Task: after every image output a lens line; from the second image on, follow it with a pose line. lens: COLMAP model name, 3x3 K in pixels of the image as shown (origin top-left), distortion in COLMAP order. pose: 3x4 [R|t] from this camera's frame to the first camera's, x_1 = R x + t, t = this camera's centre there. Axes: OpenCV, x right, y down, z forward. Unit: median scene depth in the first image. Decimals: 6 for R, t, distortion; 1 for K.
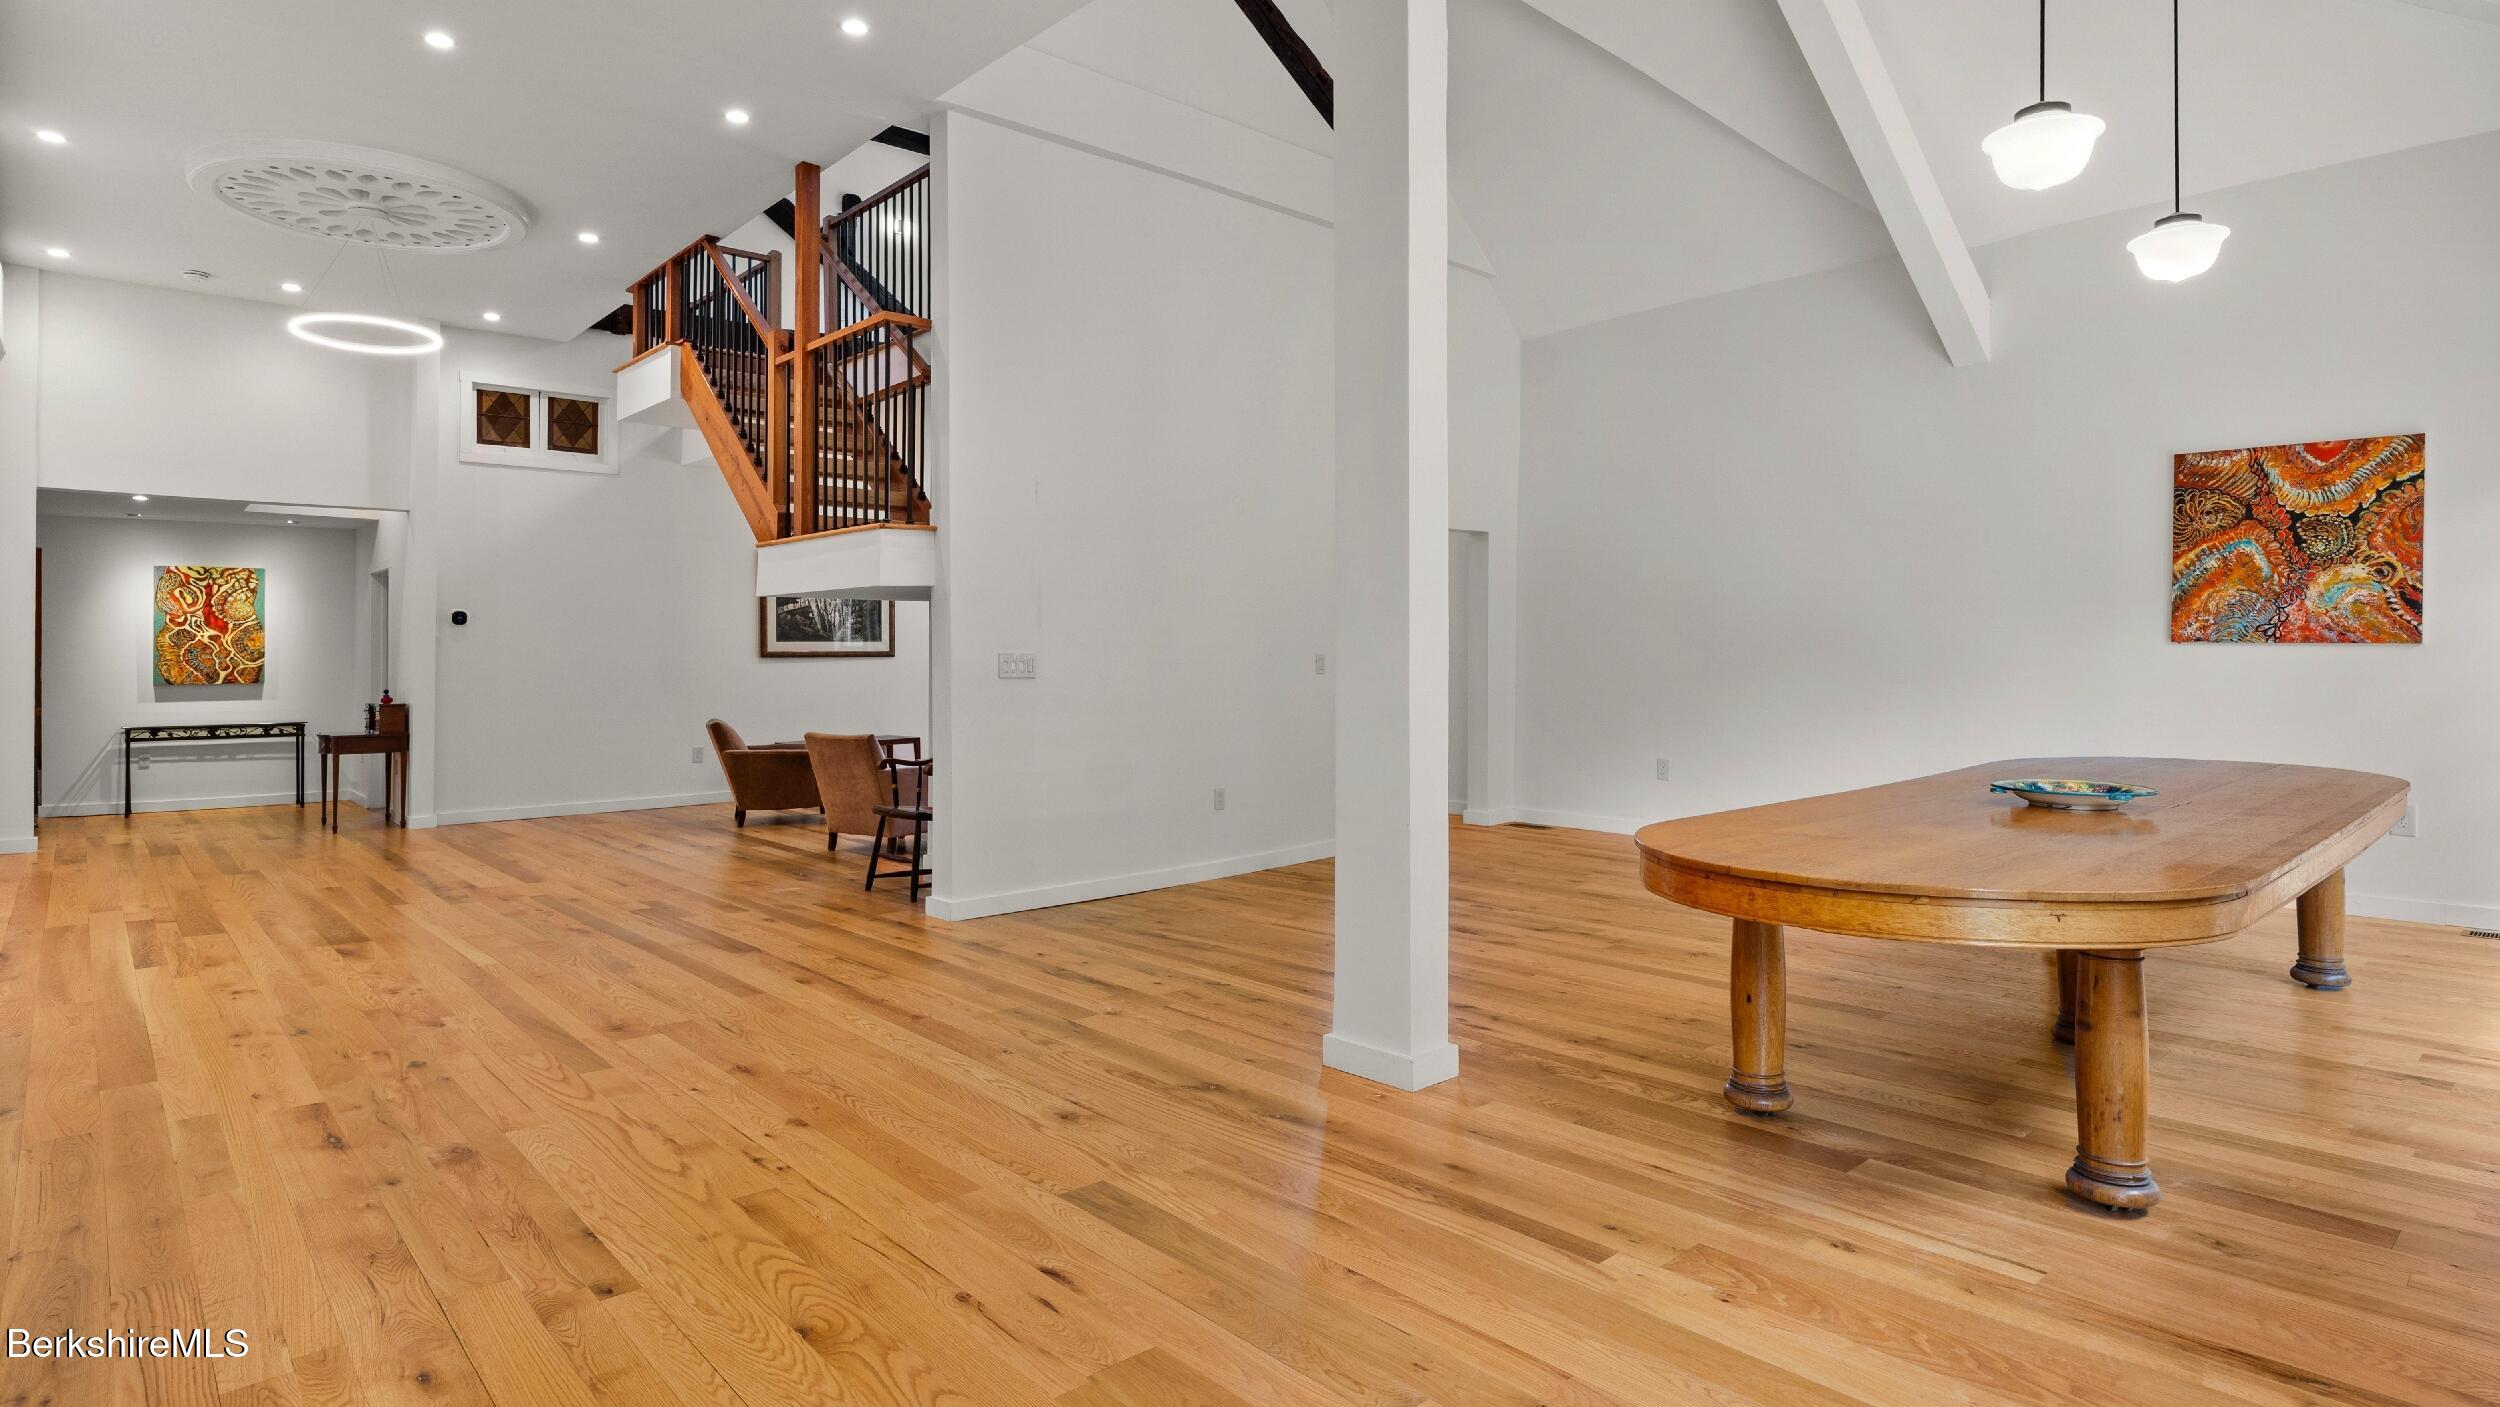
lens RADIAL K [[1262.0, 0, 1256.0], [0, 1262.0, 714.8], [0, 0, 1]] dist [-0.000115, 0.000216]
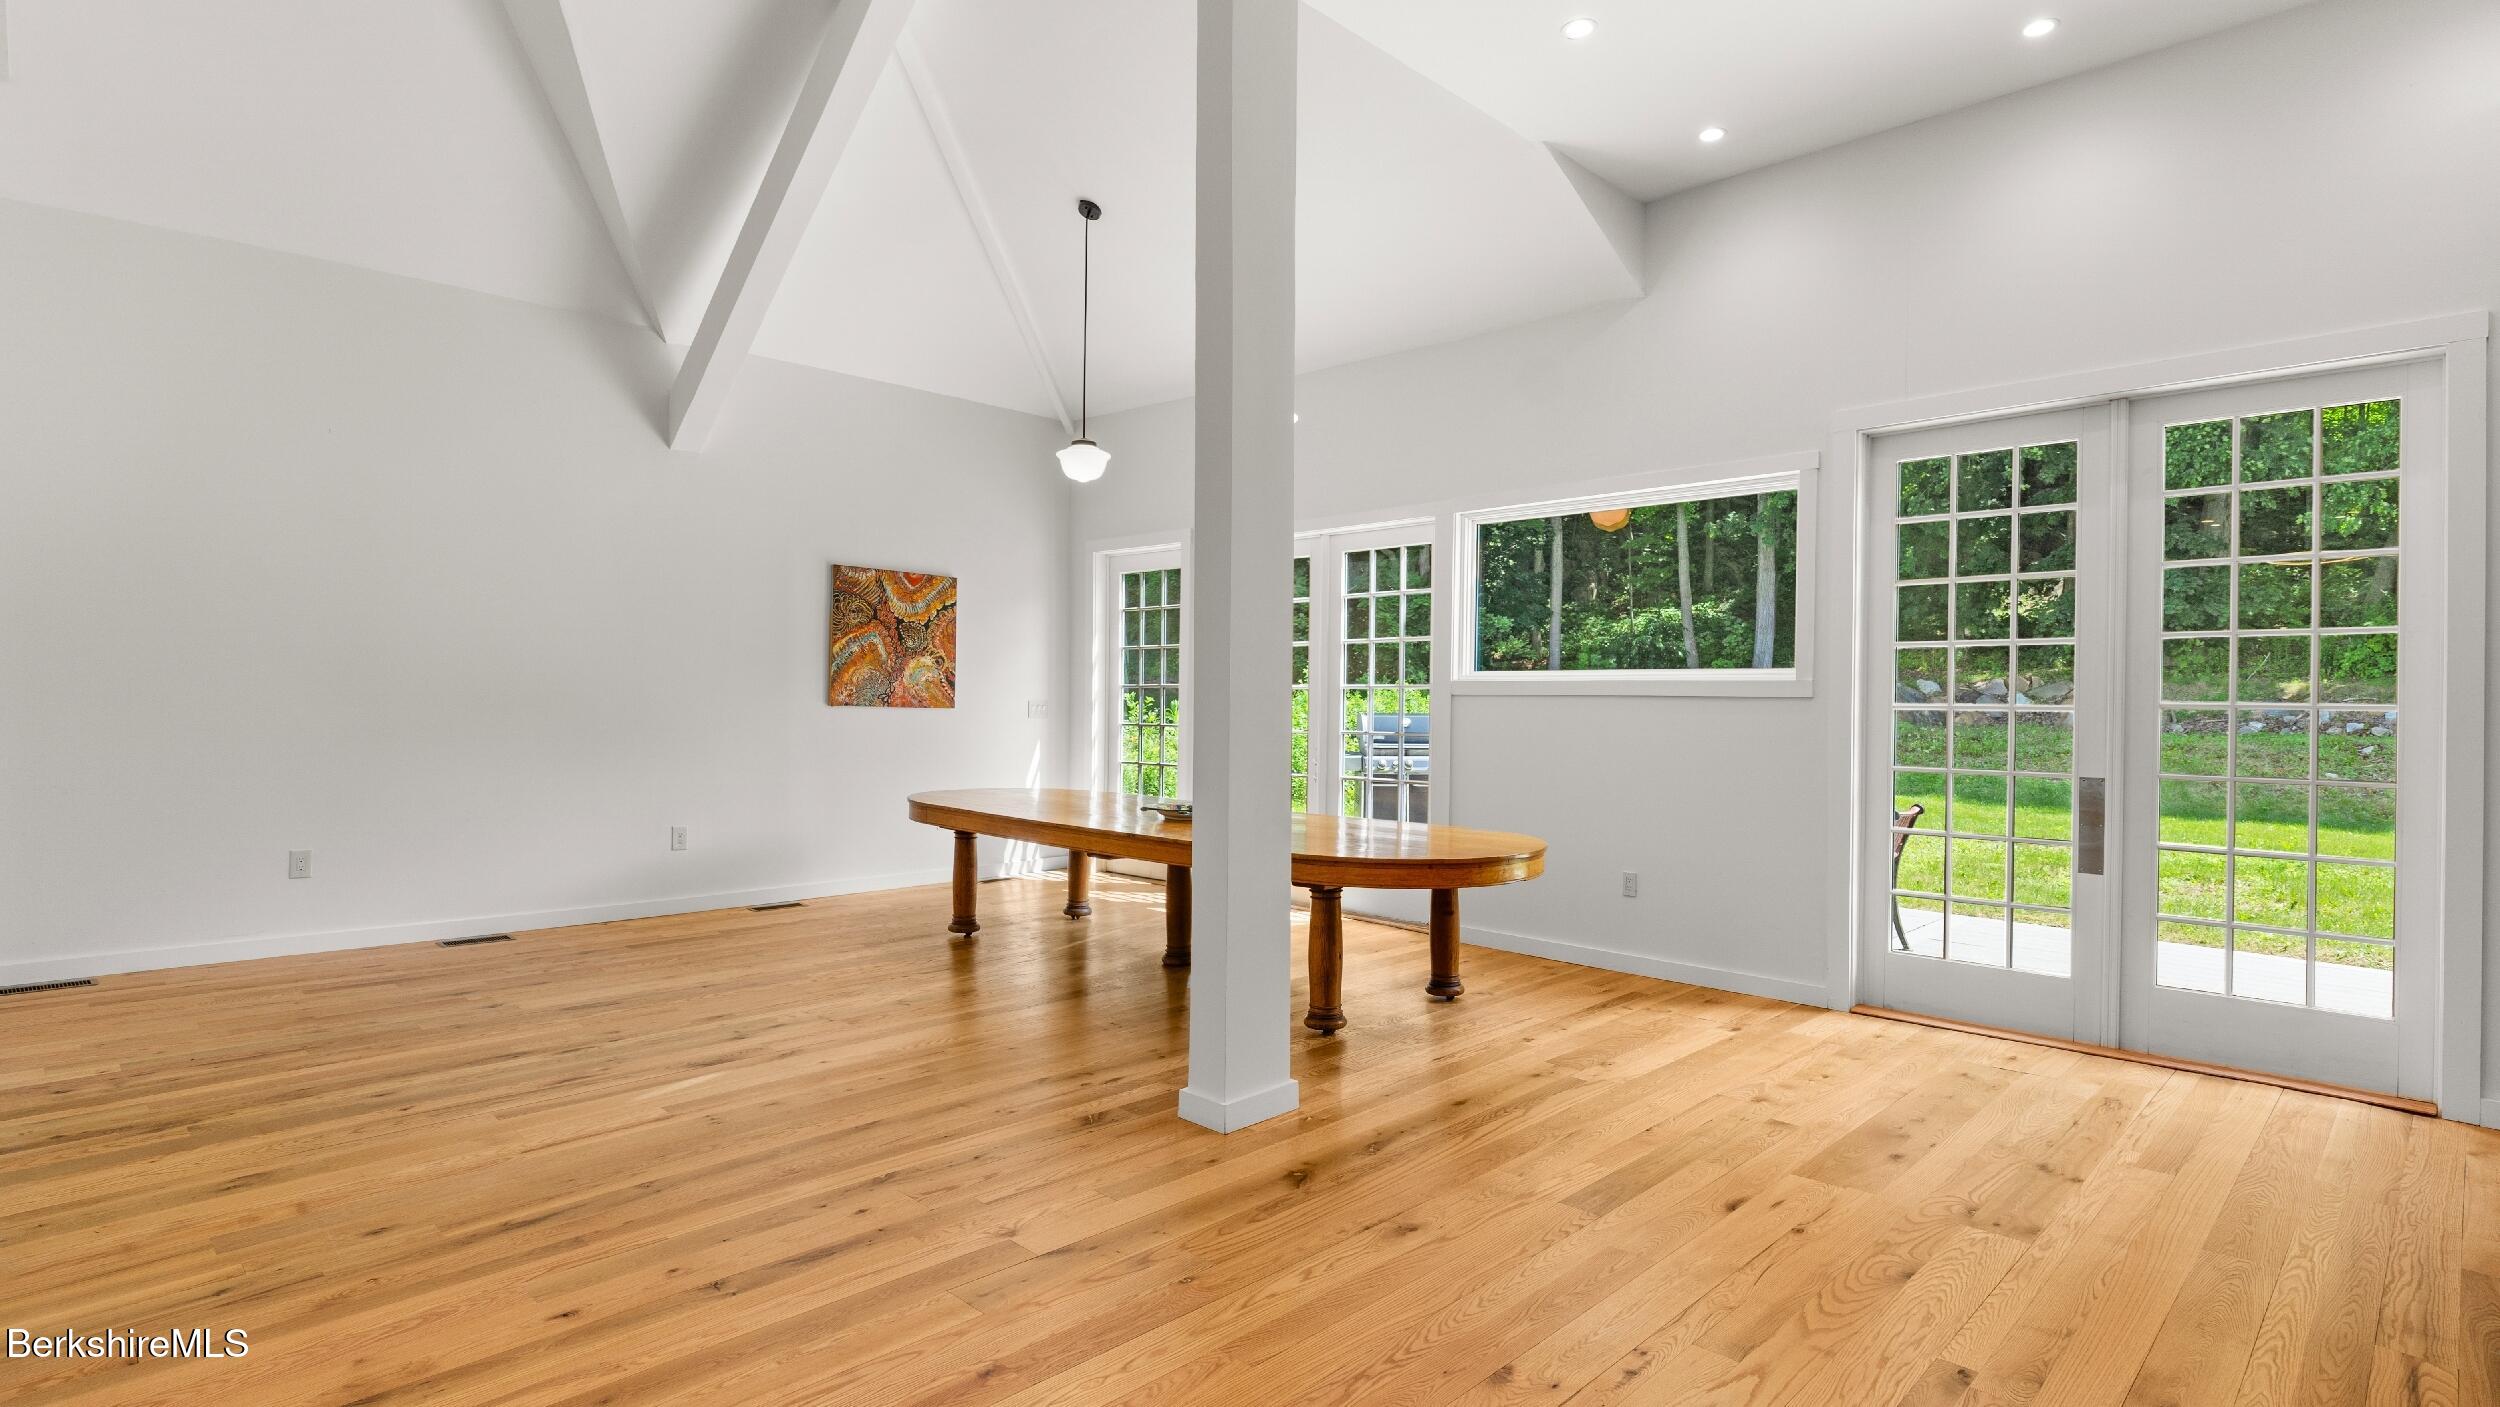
lens RADIAL K [[1218.1, 0, 1254.6], [0, 1218.1, 701.3], [0, 0, 1]] dist [-0.009145, 0.001843]
pose [[-0.033501, 0.004830, 0.999427, -0.624935], [0.038545, 0.999251, -0.003537, -0.045184], [-0.998695, 0.038404, -0.033662, 0.669617]]
